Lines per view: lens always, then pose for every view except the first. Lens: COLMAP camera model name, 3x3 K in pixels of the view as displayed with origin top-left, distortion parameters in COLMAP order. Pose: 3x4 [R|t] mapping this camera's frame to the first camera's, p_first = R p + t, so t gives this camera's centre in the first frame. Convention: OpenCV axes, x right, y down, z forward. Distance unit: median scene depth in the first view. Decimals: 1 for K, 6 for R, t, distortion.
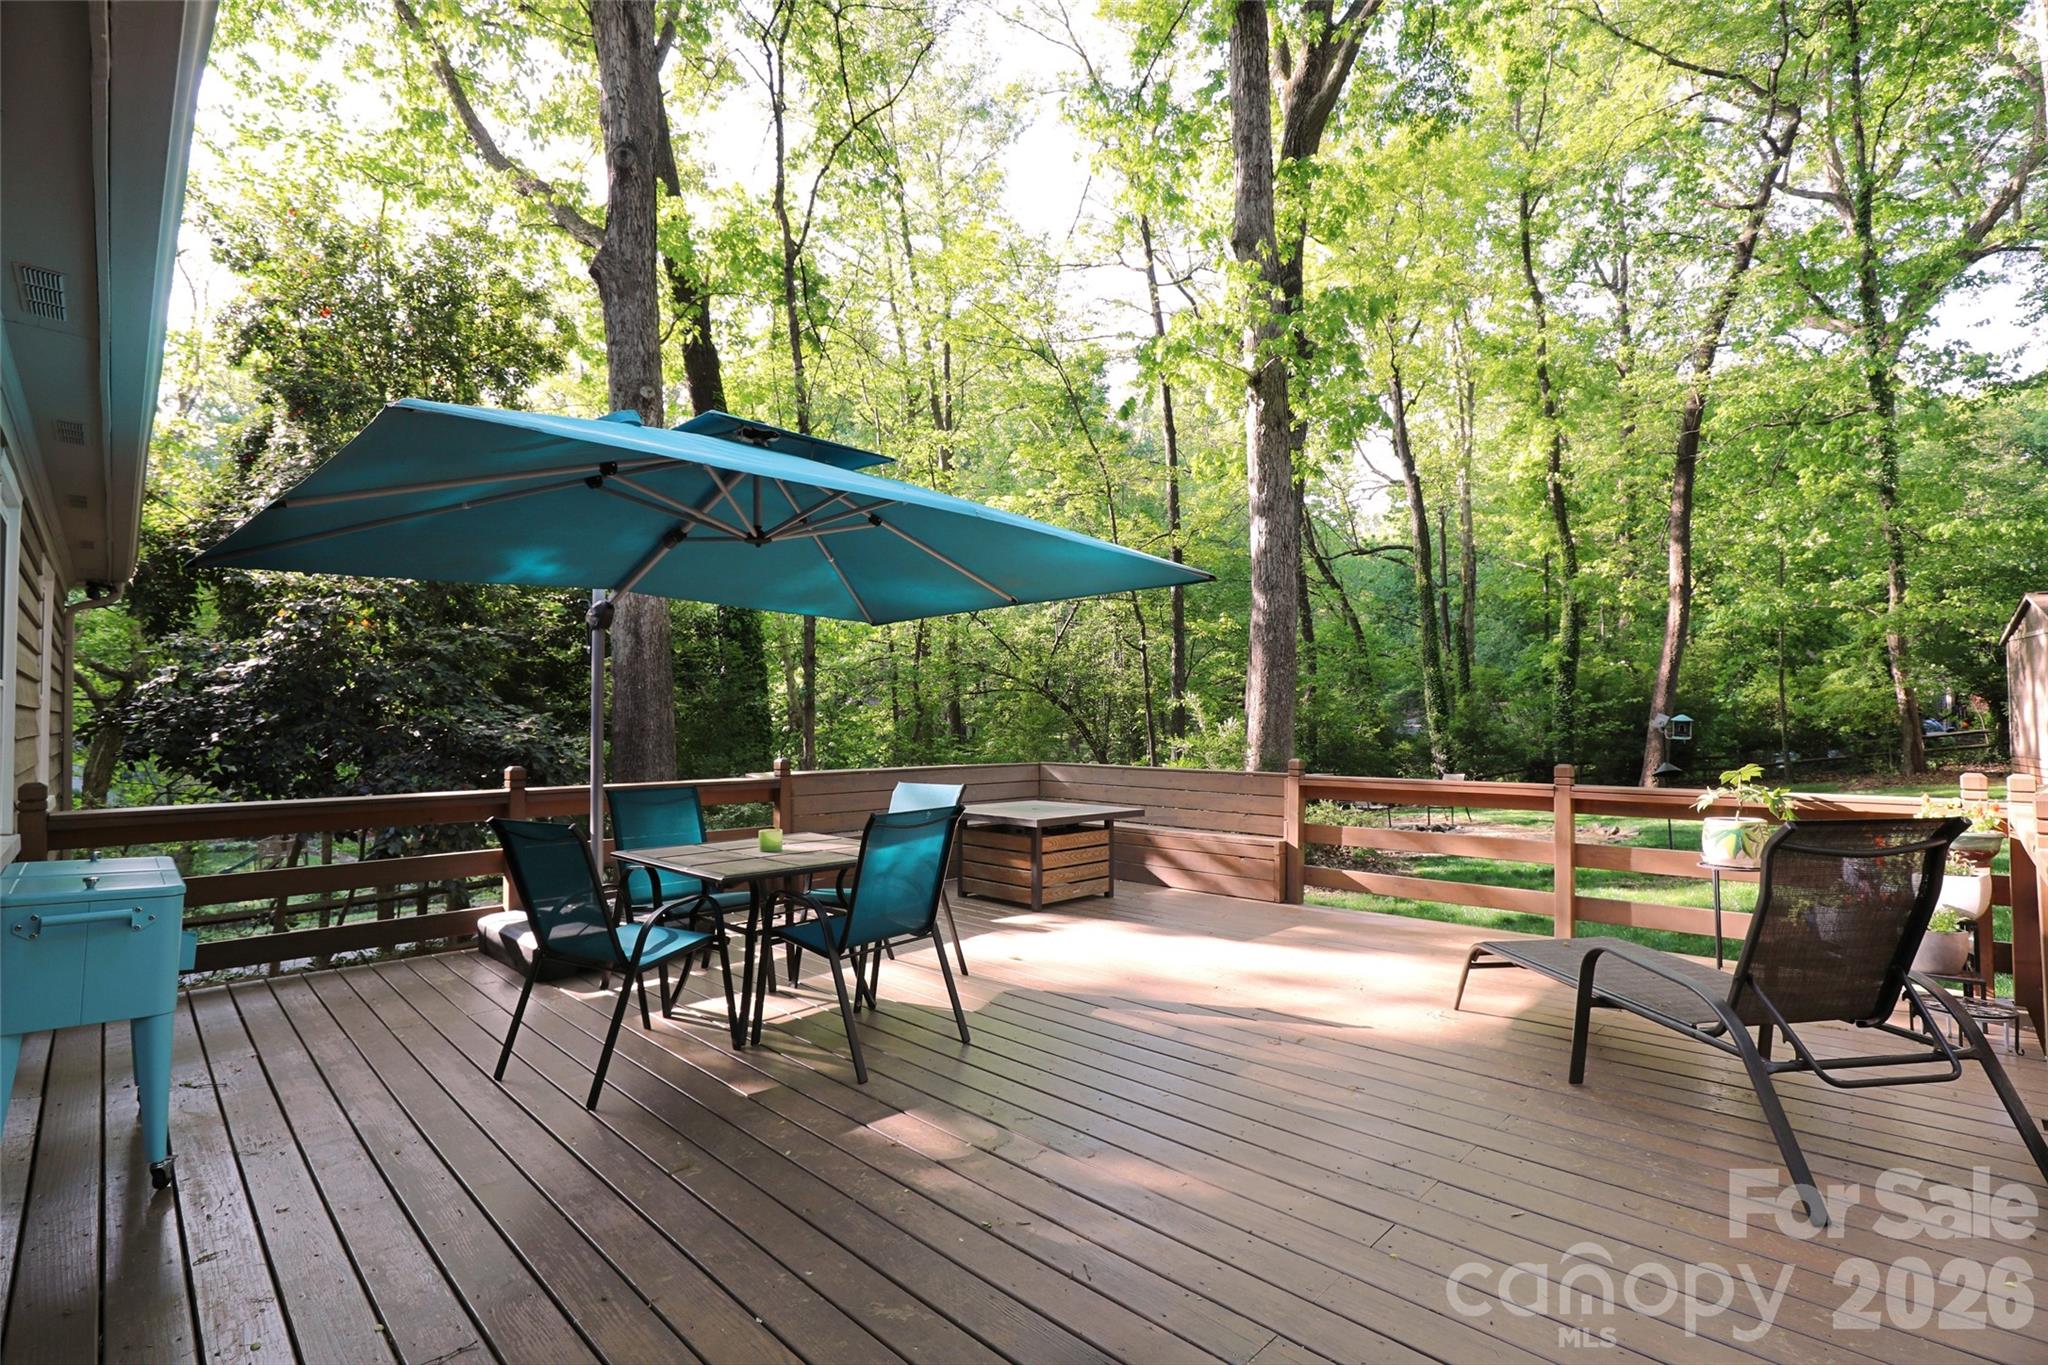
lens RADIAL K [[960.9, 0, 1024.0], [0, 960.9, 682.5], [0, 0, 1]] dist [-0.046576, 0.011593]
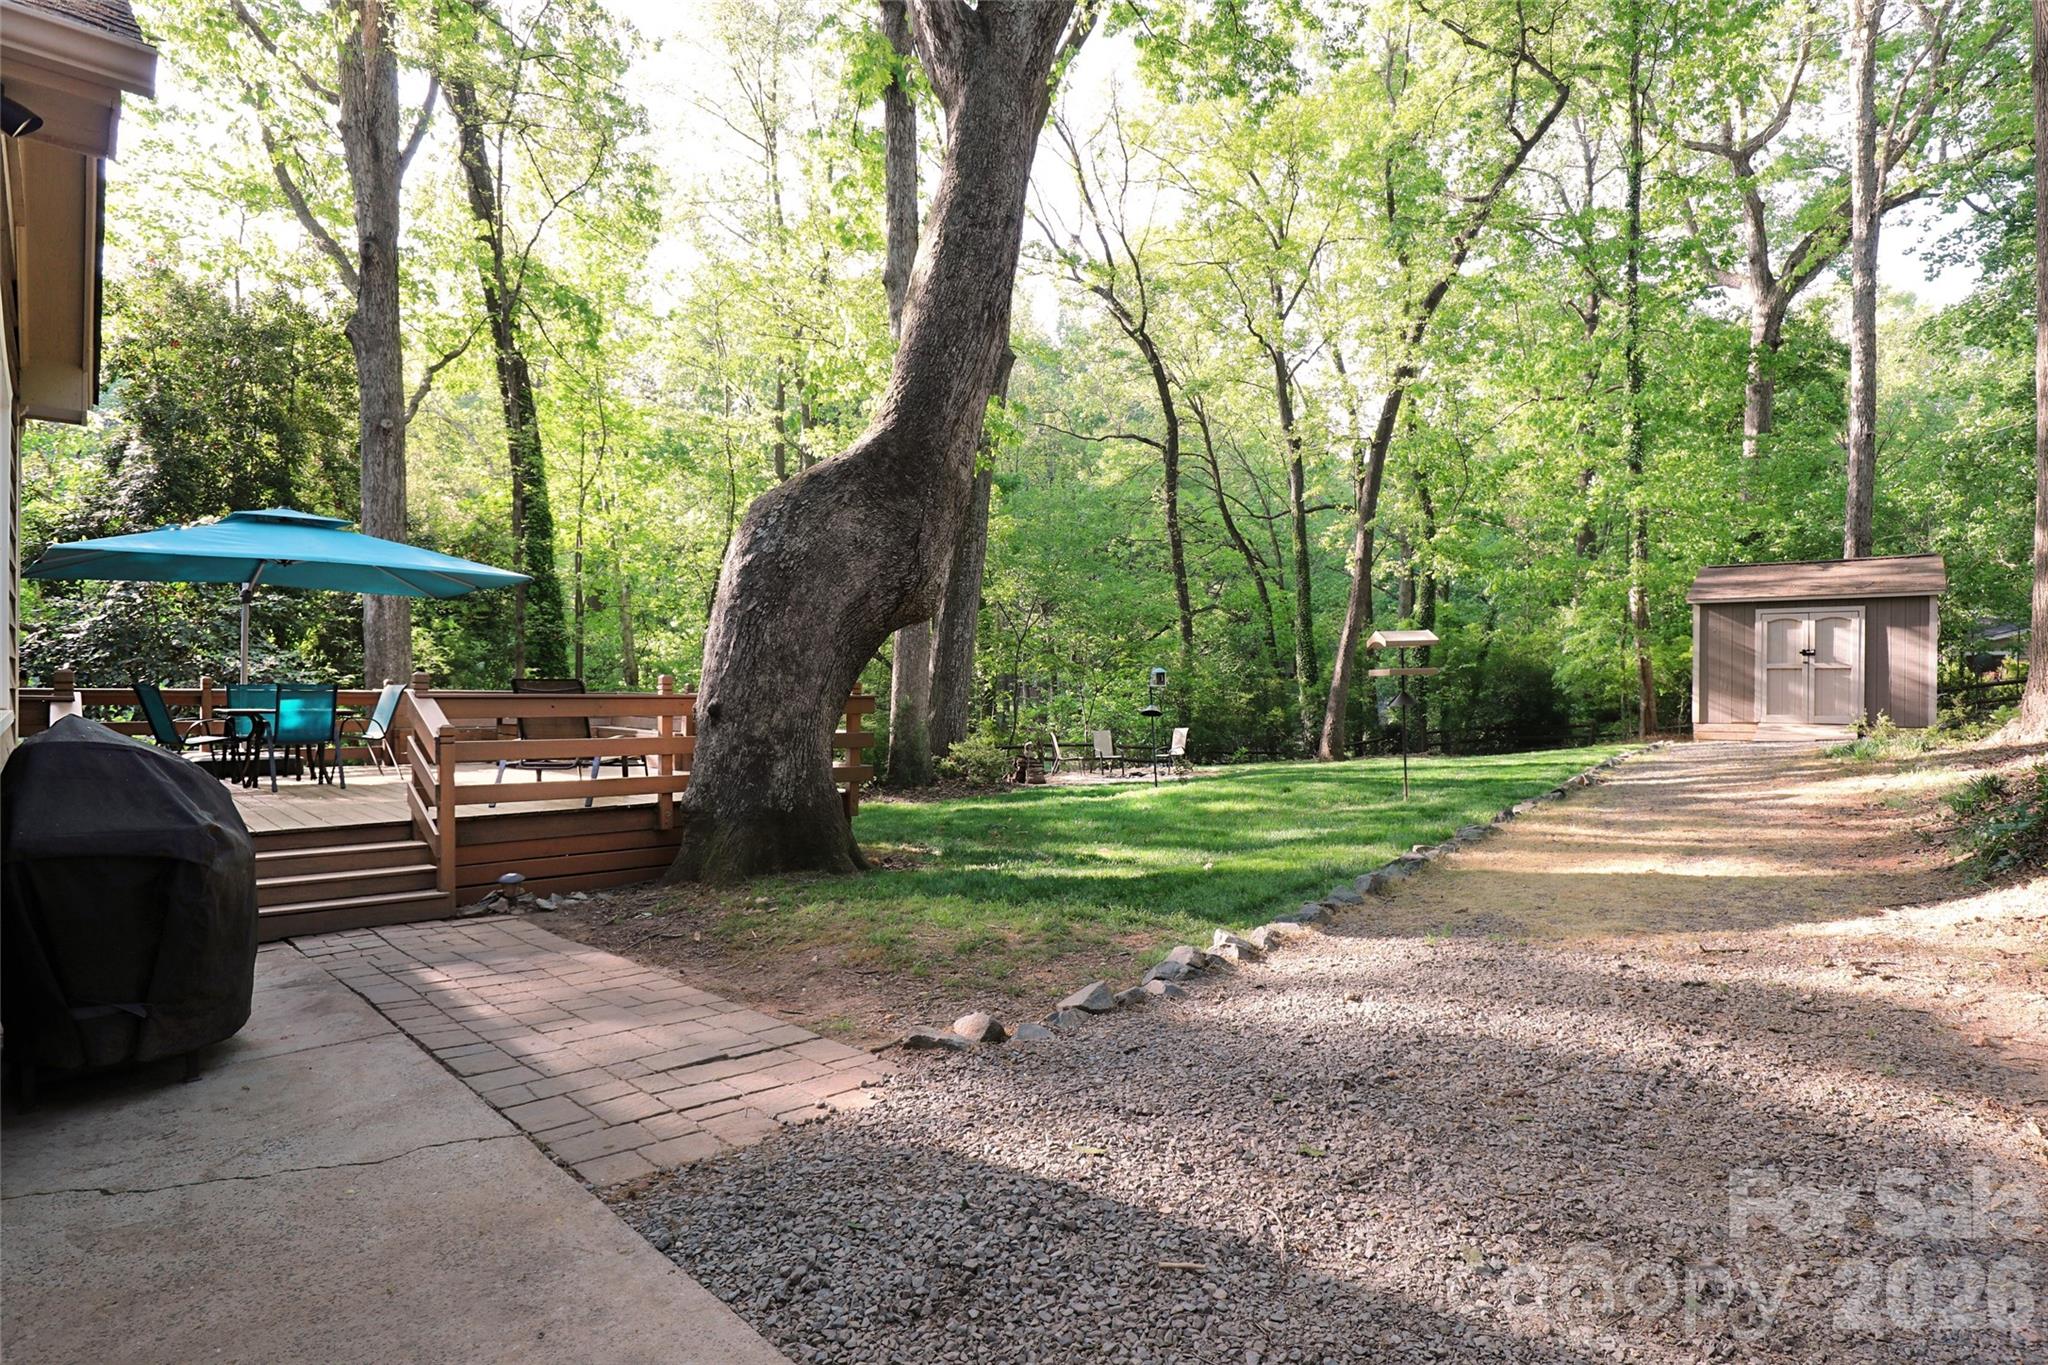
lens RADIAL K [[1093.1, 0, 1024.0], [0, 1093.1, 682.5], [0, 0, 1]] dist [-0.033035, -0.000355]
pose [[0.999617, 0.002455, -0.027547, 0.238851], [-0.001624, 0.999544, 0.030165, 0.008093], [0.027609, -0.030109, 0.999165, -0.227449]]
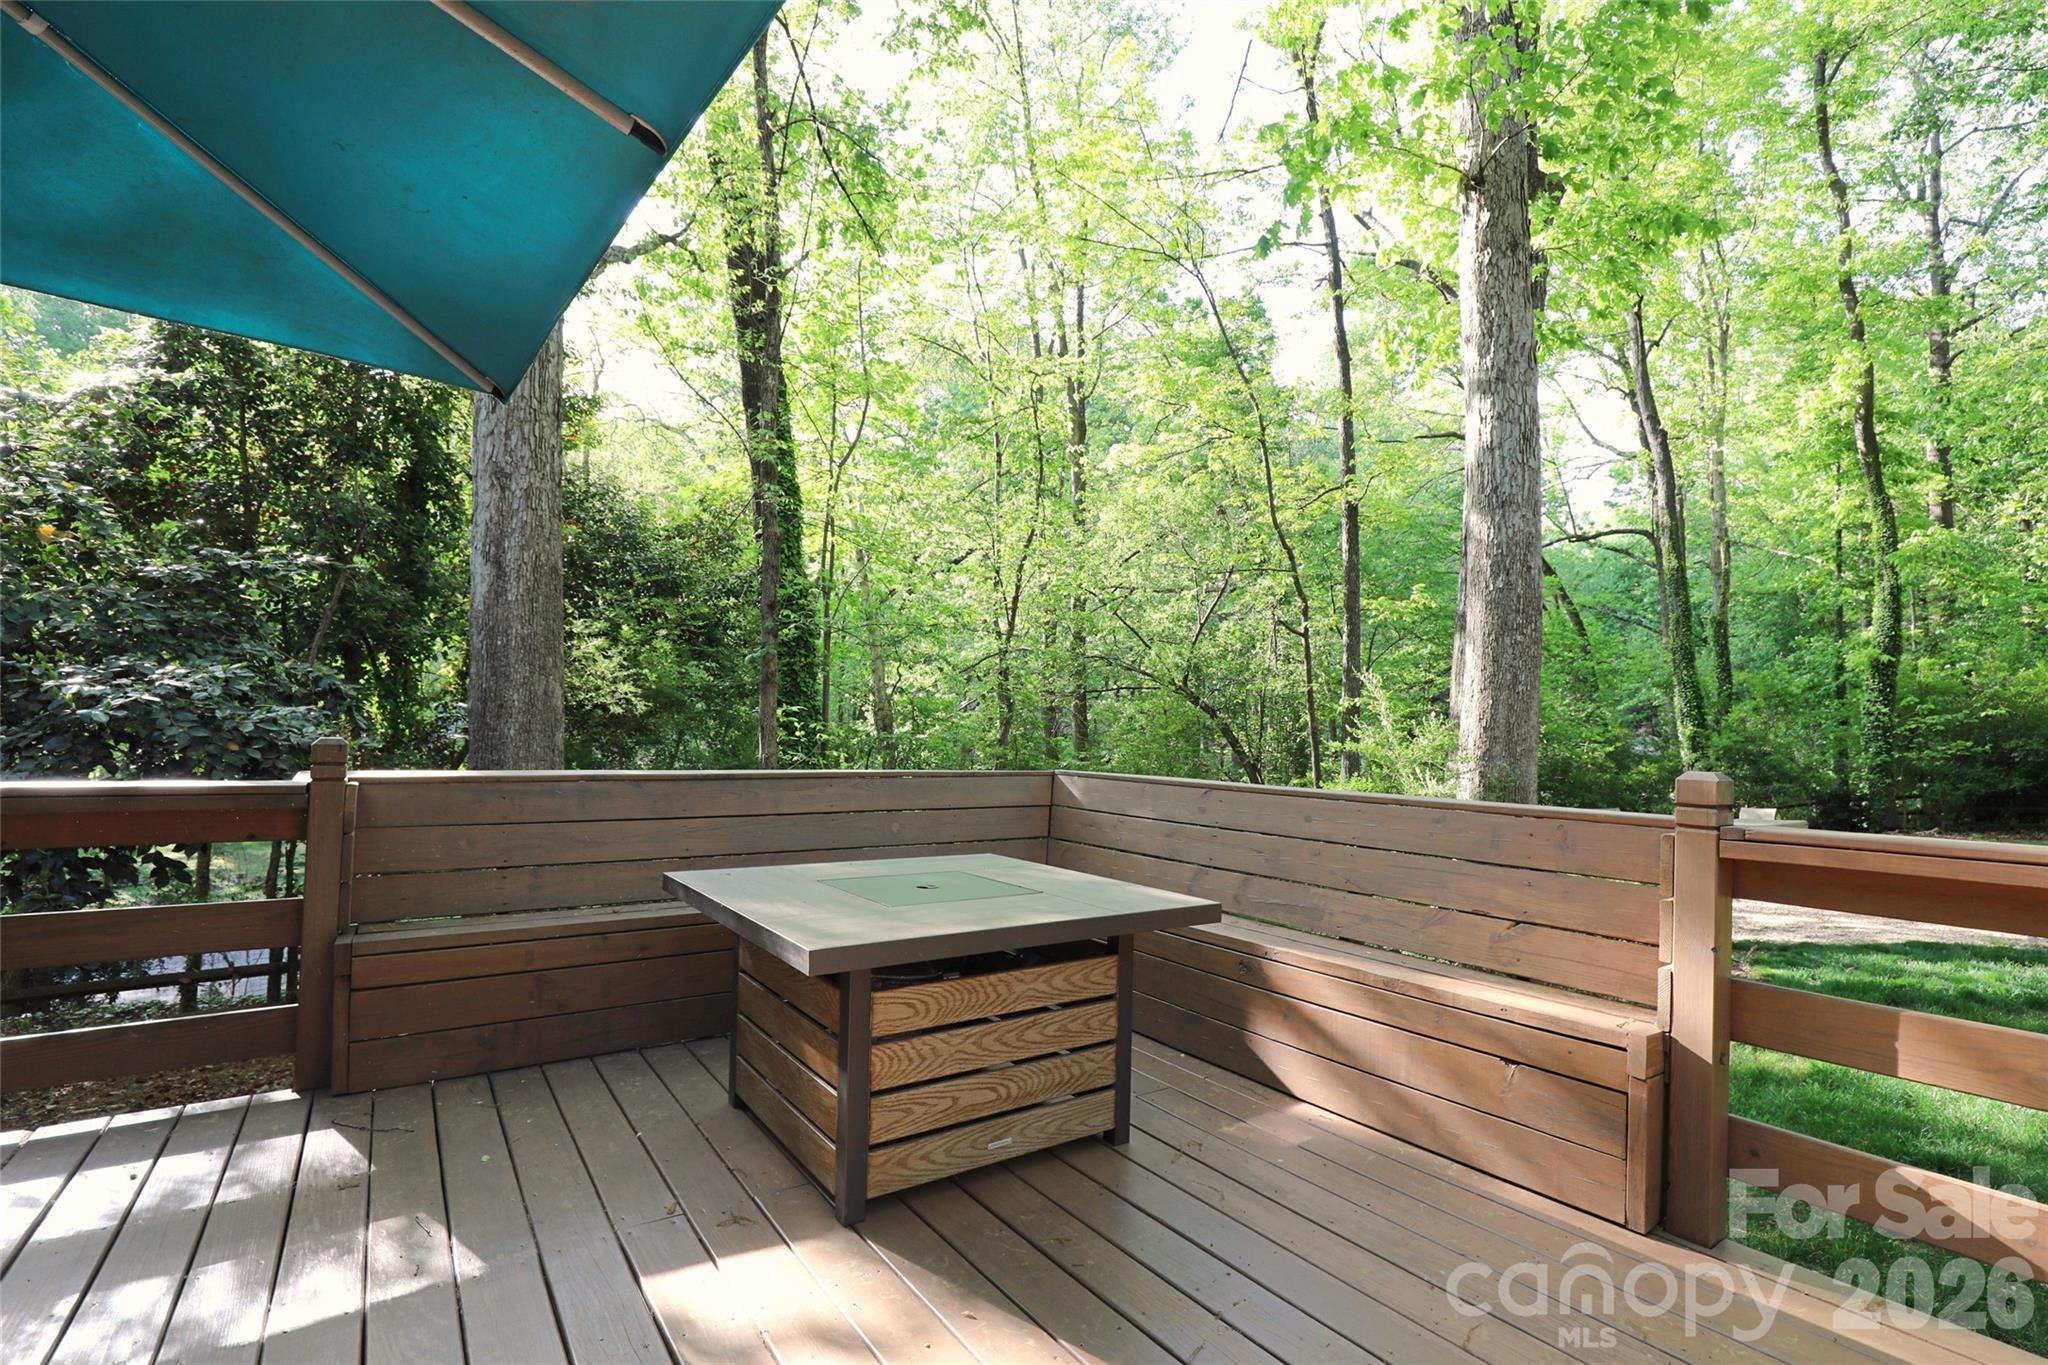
lens RADIAL K [[960.9, 0, 1024.0], [0, 960.9, 682.5], [0, 0, 1]] dist [-0.046576, 0.011593]
pose [[0.984610, 0.011814, -0.174367, 0.031411], [-0.014116, 0.999829, -0.011966, 0.015254], [0.174195, 0.014243, 0.984608, 0.174661]]
